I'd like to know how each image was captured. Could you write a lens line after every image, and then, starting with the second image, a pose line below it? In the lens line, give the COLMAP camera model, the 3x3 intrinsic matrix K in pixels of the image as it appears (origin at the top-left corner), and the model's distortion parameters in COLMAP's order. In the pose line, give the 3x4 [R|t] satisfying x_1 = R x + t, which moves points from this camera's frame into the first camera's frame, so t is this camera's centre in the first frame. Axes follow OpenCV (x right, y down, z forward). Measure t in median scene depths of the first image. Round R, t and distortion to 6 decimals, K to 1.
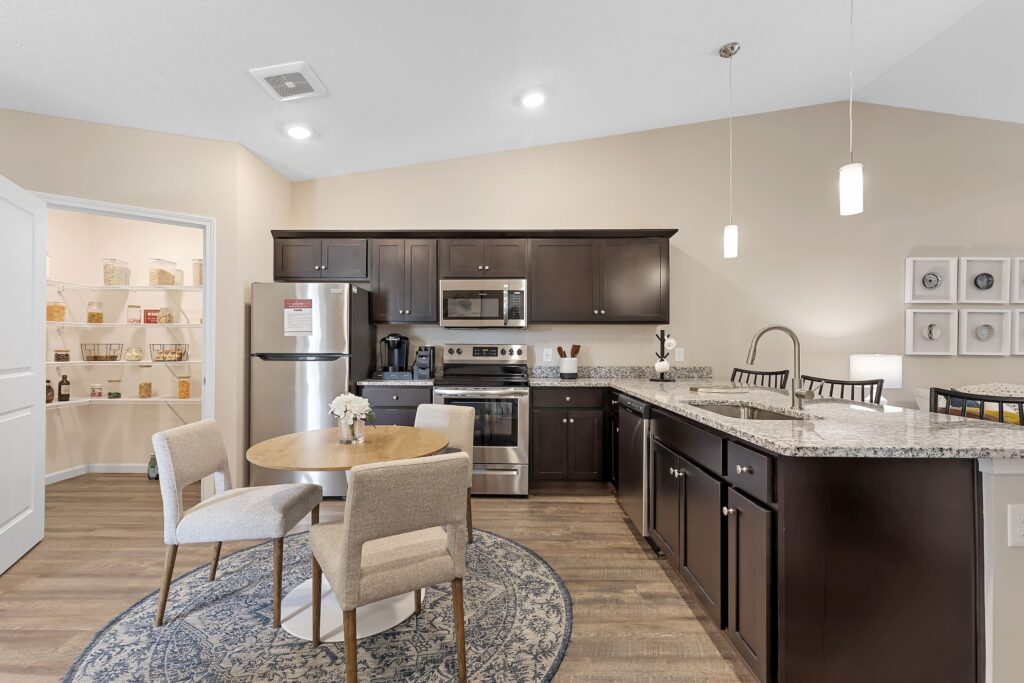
lens RADIAL K [[461.6, 0, 508.7], [0, 461.6, 345.3], [0, 0, 1]] dist [0.005242, -0.000414]
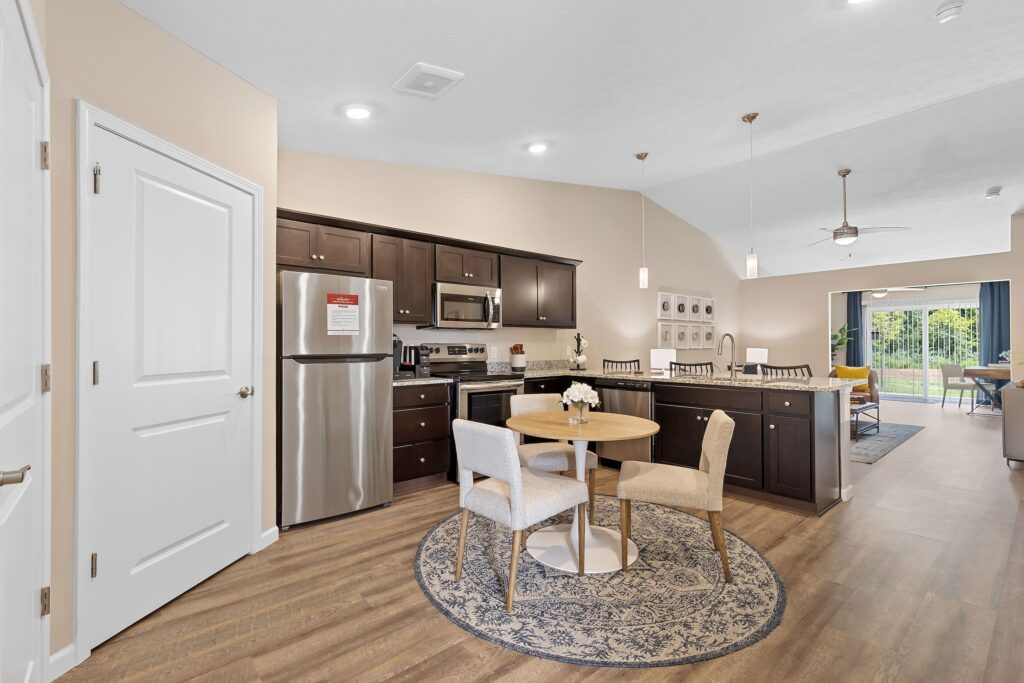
lens RADIAL K [[461.6, 0, 503.2], [0, 461.6, 340.4], [0, 0, 1]] dist [0.005242, -0.000414]
pose [[0.754081, 0.001641, 0.656780, -0.744584], [0.002374, 0.999984, -0.005225, -0.004108], [-0.656778, 0.005499, 0.754064, 0.106956]]
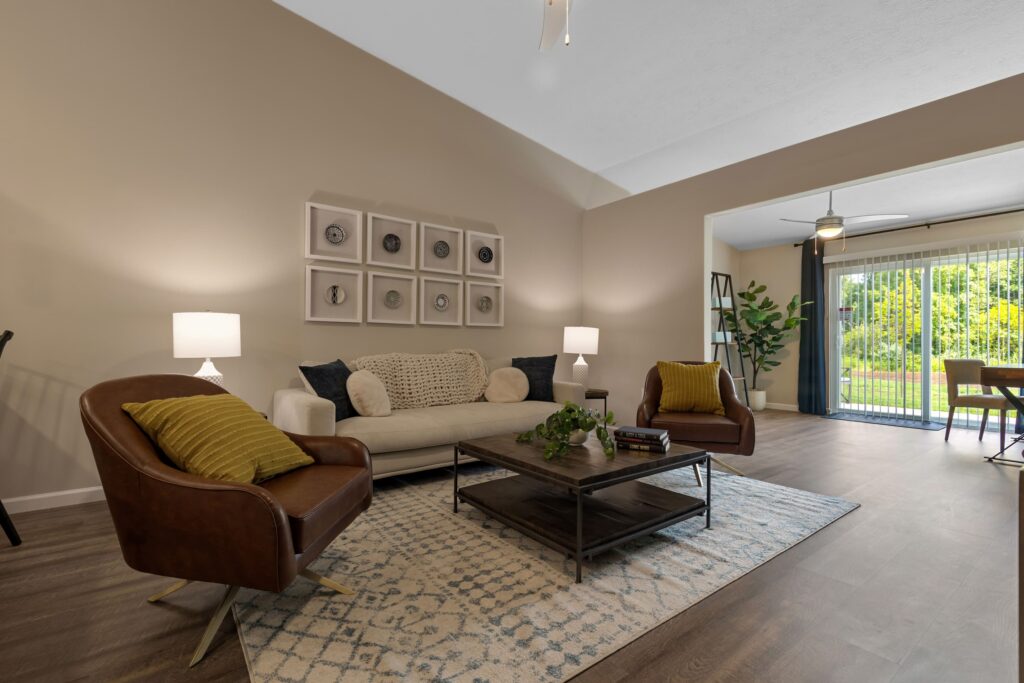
lens RADIAL K [[461.6, 0, 506.0], [0, 461.6, 346.7], [0, 0, 1]] dist [0.005242, -0.000414]
pose [[0.793955, -0.002980, 0.607970, 0.705611], [-0.001313, 0.999977, 0.006615, 0.065635], [-0.607975, -0.006050, 0.793933, 0.149195]]
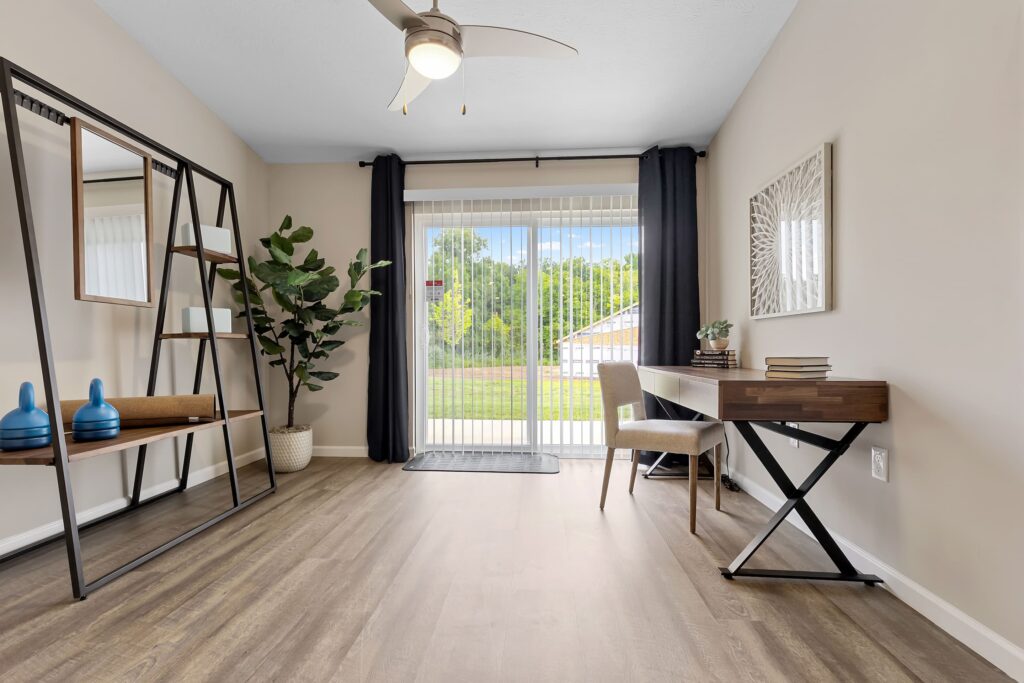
lens RADIAL K [[461.6, 0, 508.9], [0, 461.6, 348.6], [0, 0, 1]] dist [0.005242, -0.000414]
pose [[0.054463, -0.004013, 0.998508, 1.666542], [-0.000529, 0.999992, 0.004048, 0.080929], [-0.998516, -0.000749, 0.054461, 0.504969]]
